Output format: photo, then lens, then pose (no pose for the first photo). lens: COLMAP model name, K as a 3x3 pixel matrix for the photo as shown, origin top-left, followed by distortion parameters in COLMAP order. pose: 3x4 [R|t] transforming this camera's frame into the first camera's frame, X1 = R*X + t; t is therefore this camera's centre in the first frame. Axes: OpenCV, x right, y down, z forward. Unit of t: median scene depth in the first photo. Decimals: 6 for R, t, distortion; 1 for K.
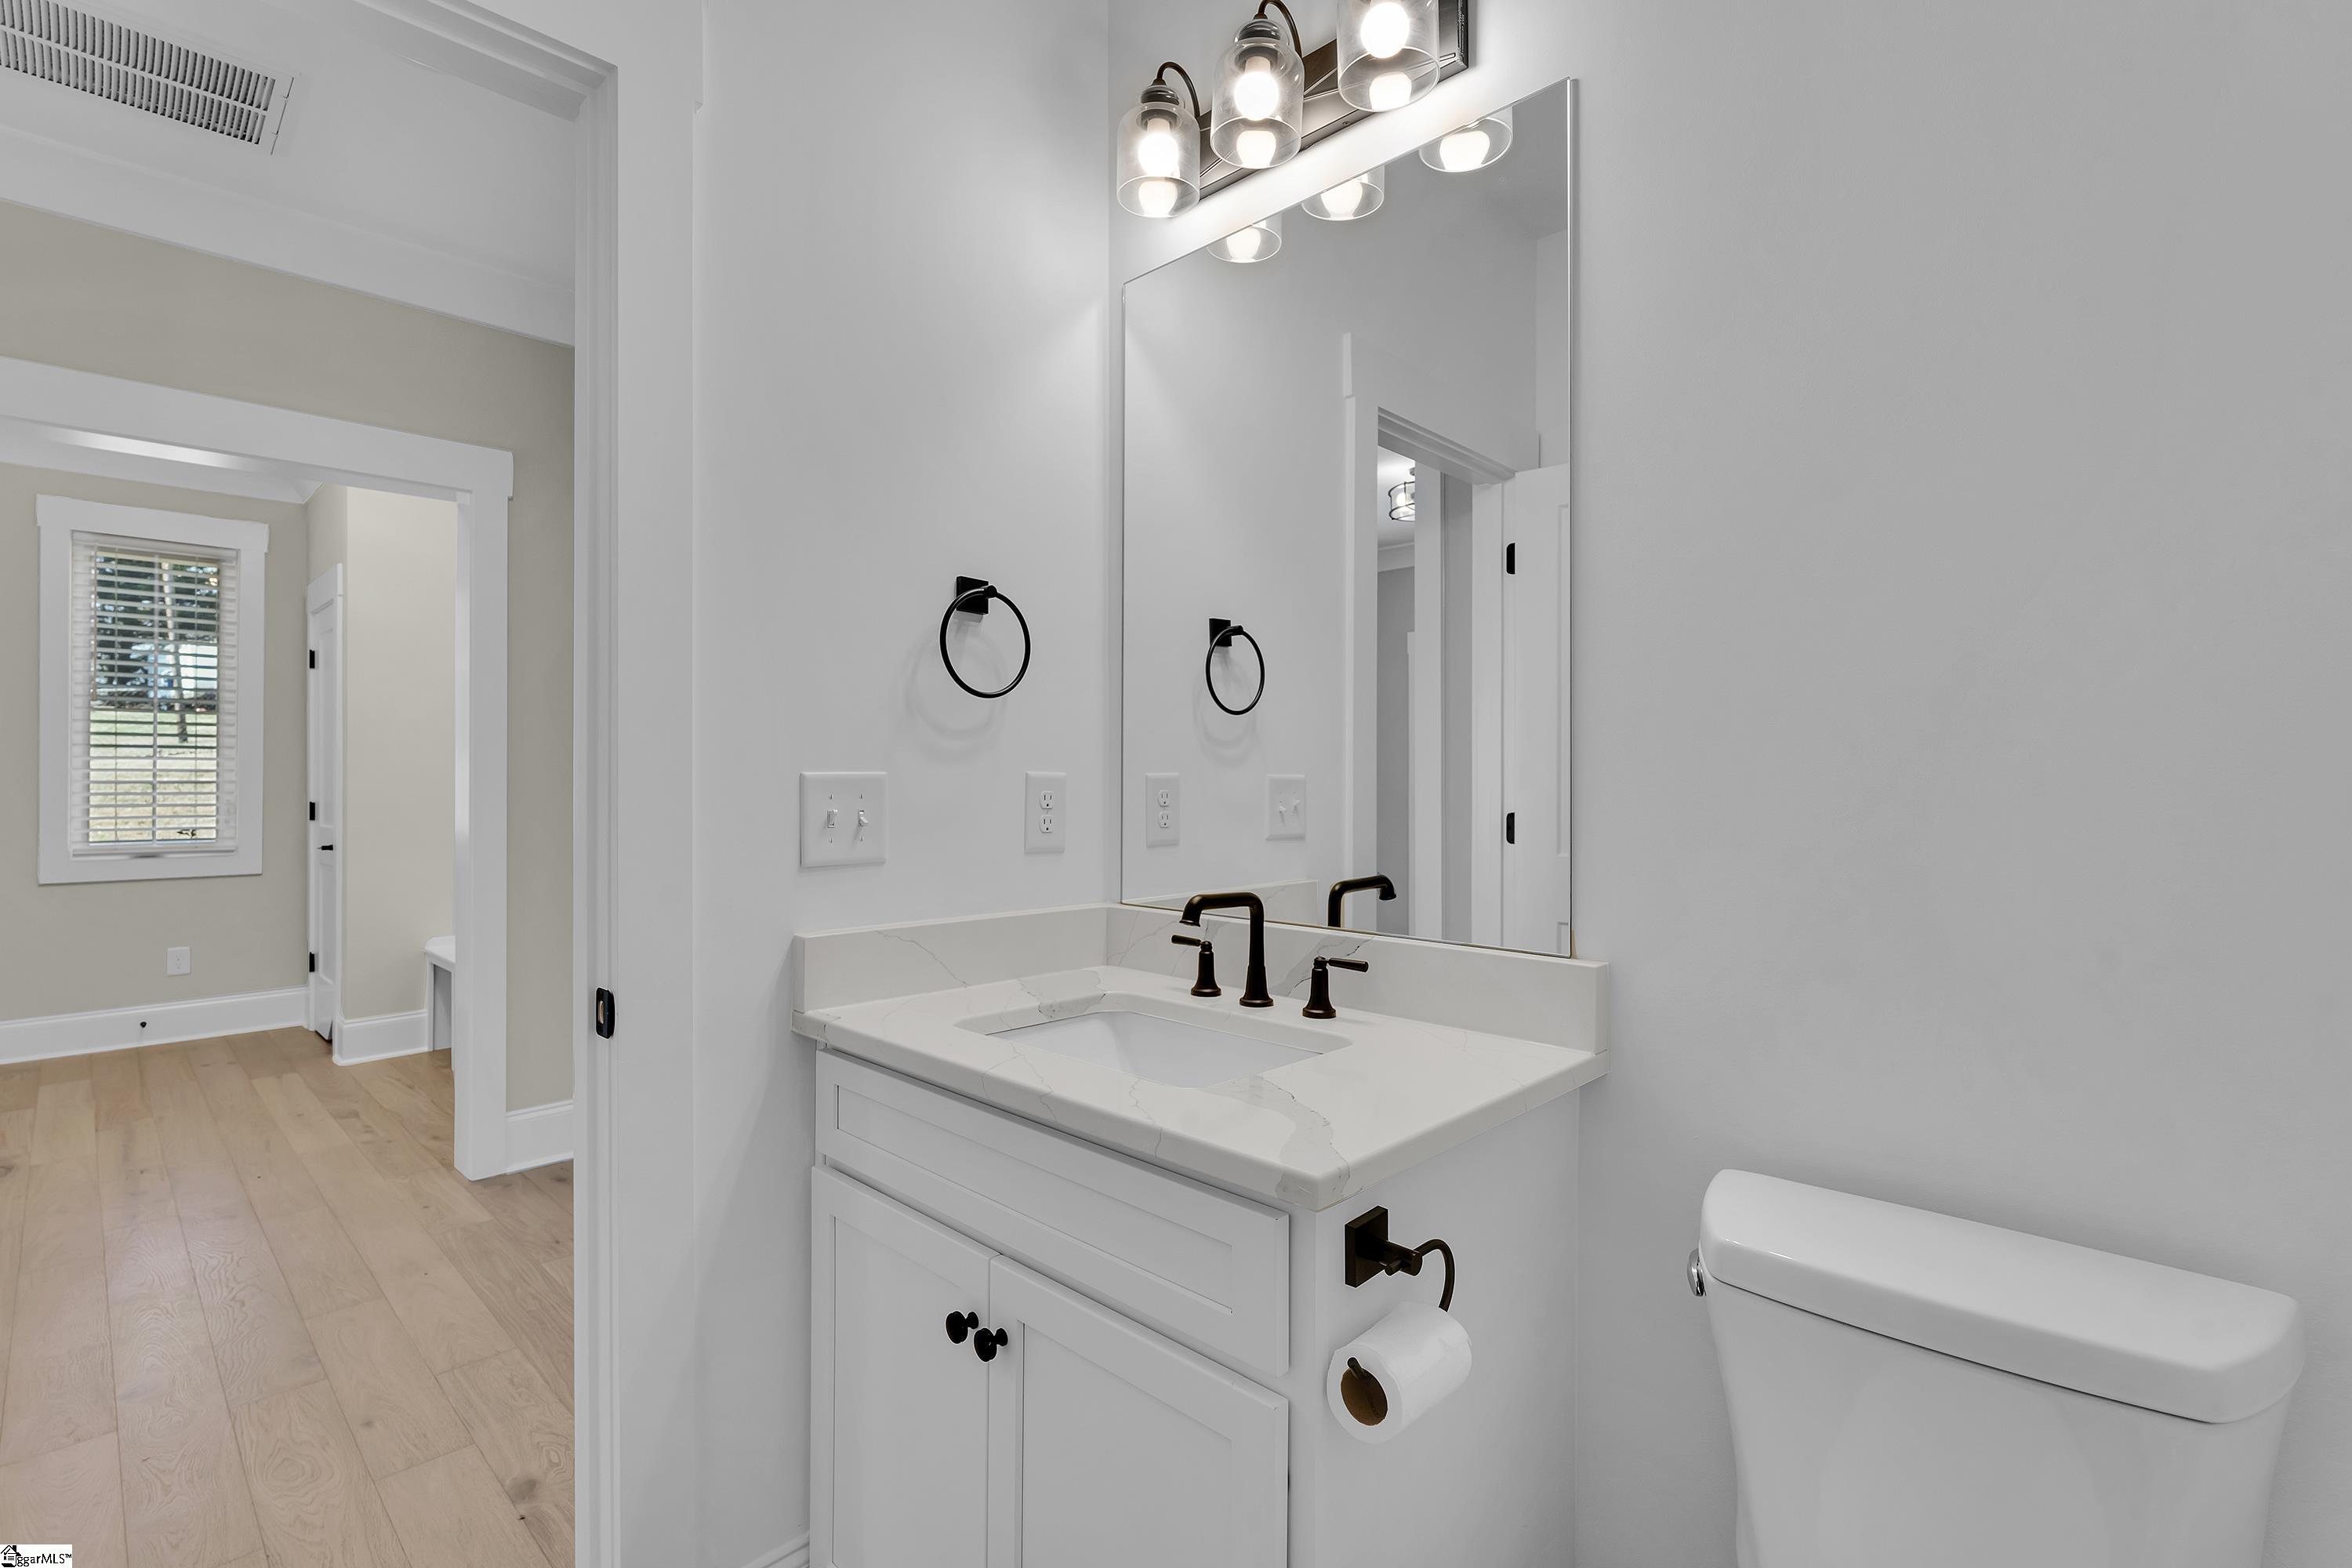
lens RADIAL K [[1032.4, 0, 1185.7], [0, 1032.4, 786.8], [0, 0, 1]] dist [-0.001758, -0.000711]
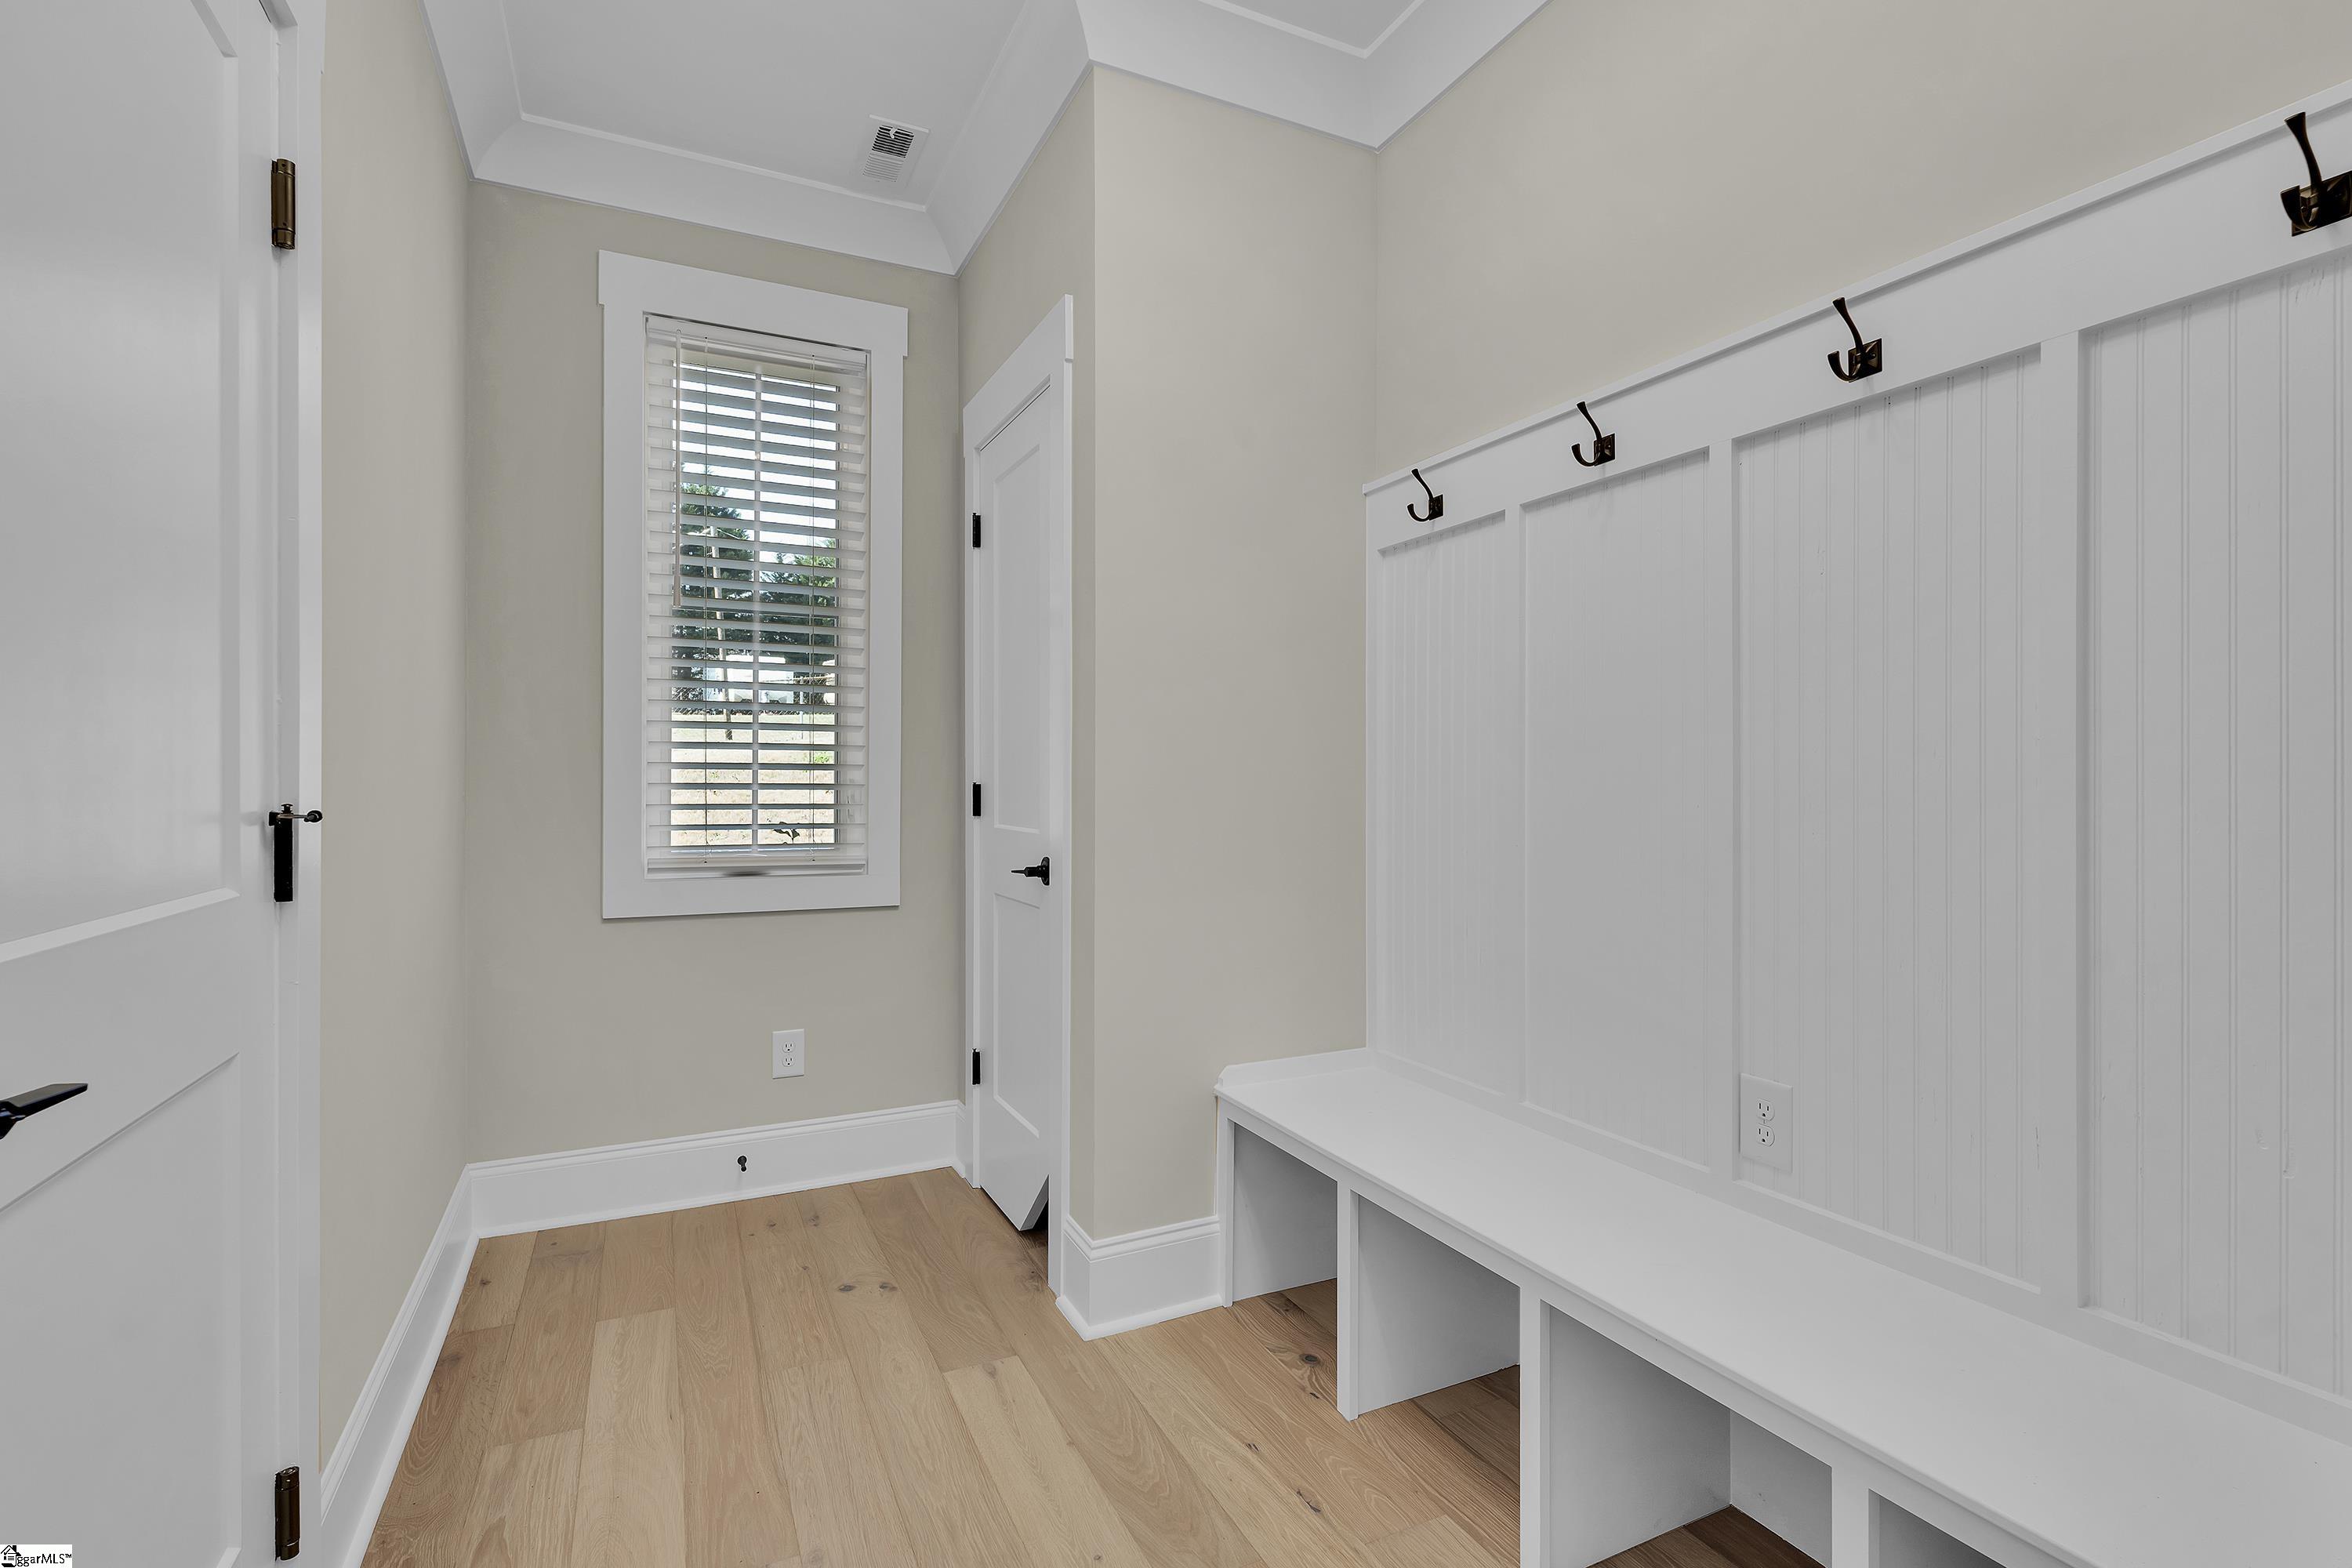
lens RADIAL K [[1032.4, 0, 1185.7], [0, 1032.4, 786.8], [0, 0, 1]] dist [-0.001758, -0.000711]
pose [[0.939988, 0.001986, -0.341201, -0.562534], [-0.001116, 0.999996, 0.002749, 0.015447], [0.341204, -0.002203, 0.939987, 0.522551]]
